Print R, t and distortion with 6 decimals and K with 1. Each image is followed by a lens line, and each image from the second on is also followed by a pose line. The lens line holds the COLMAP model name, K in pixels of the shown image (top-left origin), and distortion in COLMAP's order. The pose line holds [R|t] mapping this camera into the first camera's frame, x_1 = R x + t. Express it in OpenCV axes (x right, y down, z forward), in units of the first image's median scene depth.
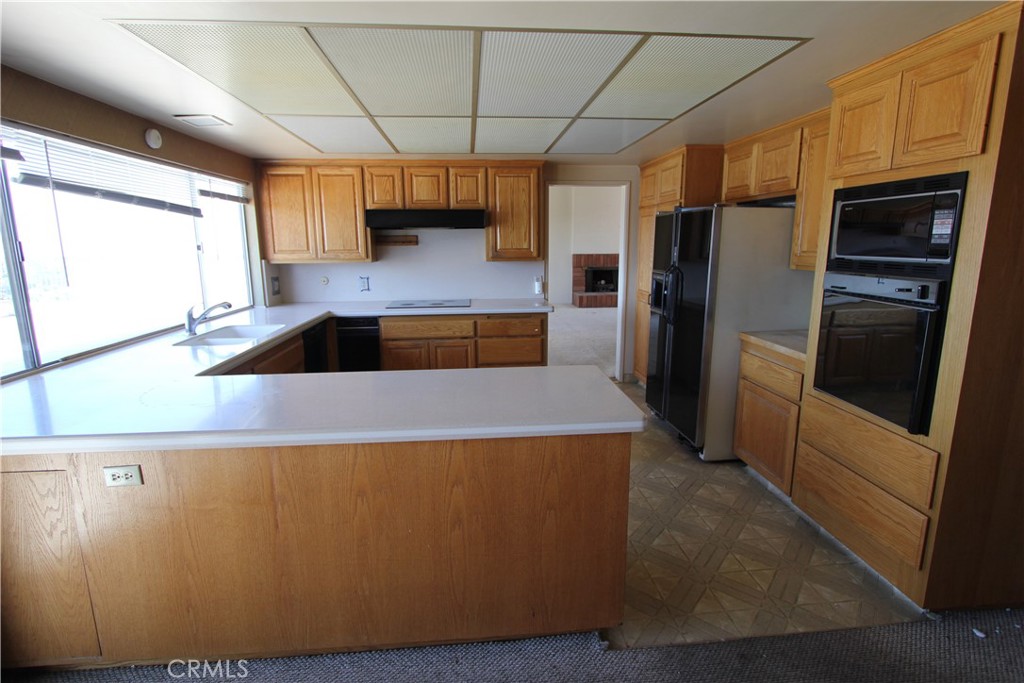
lens RADIAL K [[486.2, 0, 510.1], [0, 486.2, 330.2], [0, 0, 1]] dist [-0.012300, -0.000182]
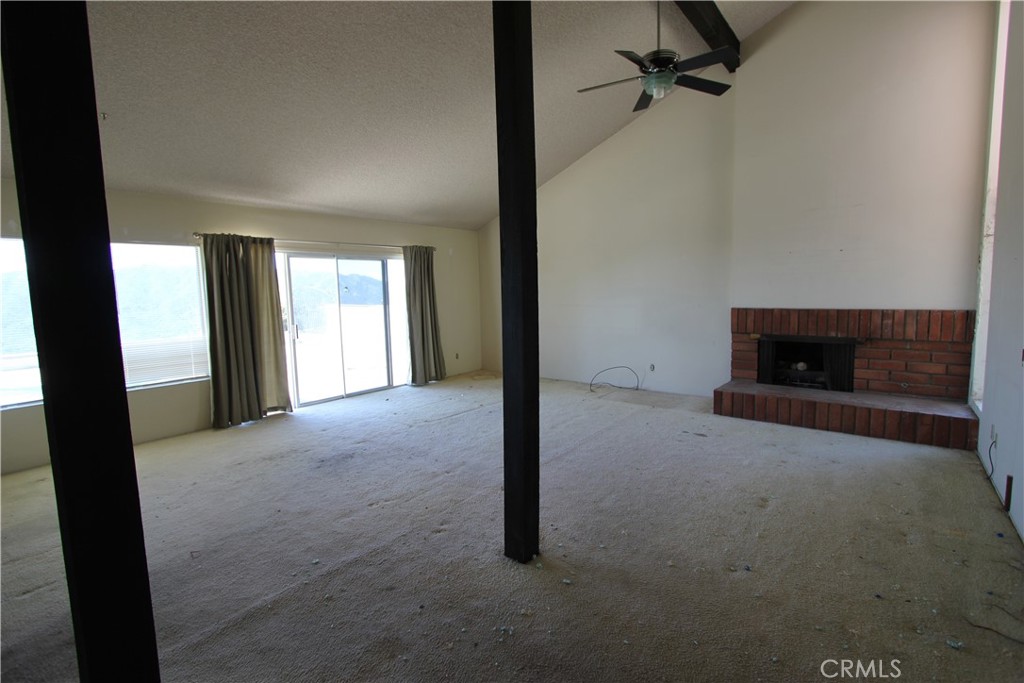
lens RADIAL K [[472.2, 0, 513.8], [0, 472.2, 337.9], [0, 0, 1]] dist [-0.027733, 0.007209]
pose [[0.724185, 0.067269, -0.686317, 1.013856], [-0.111684, 0.993533, -0.020466, -0.287809], [0.680502, 0.091472, 0.727015, 1.553644]]
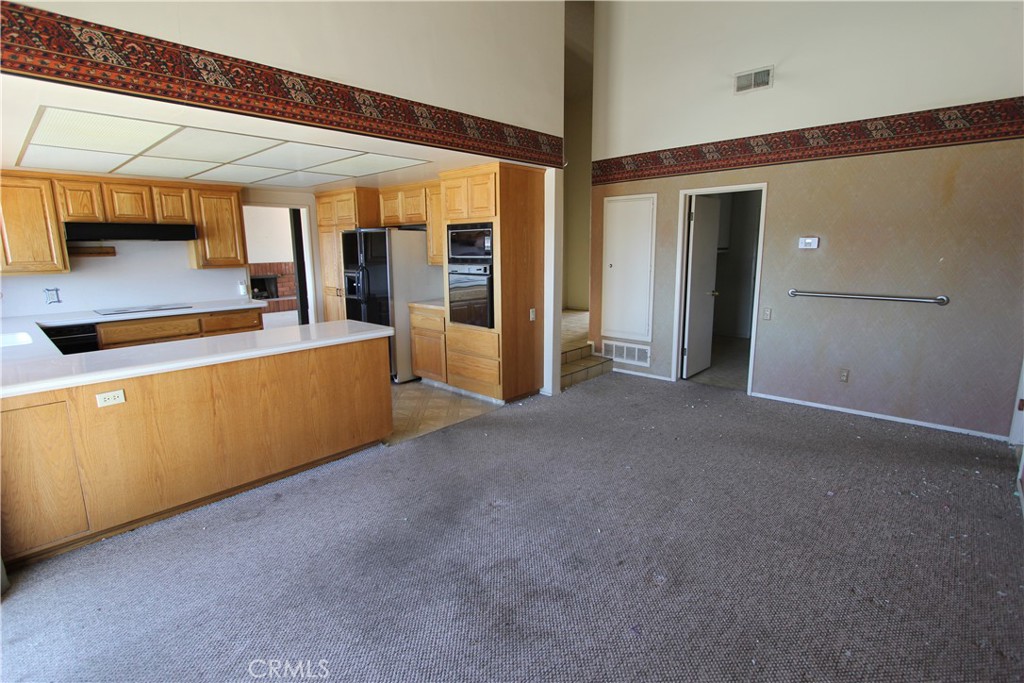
lens RADIAL K [[492.6, 0, 500.1], [0, 492.6, 331.9], [0, 0, 1]] dist [-0.001261, 0.000124]
pose [[0.752551, -0.114559, 0.648494, -0.374517], [0.126413, 0.991569, 0.028468, 0.087100], [-0.646287, 0.060555, 0.760688, -0.470457]]
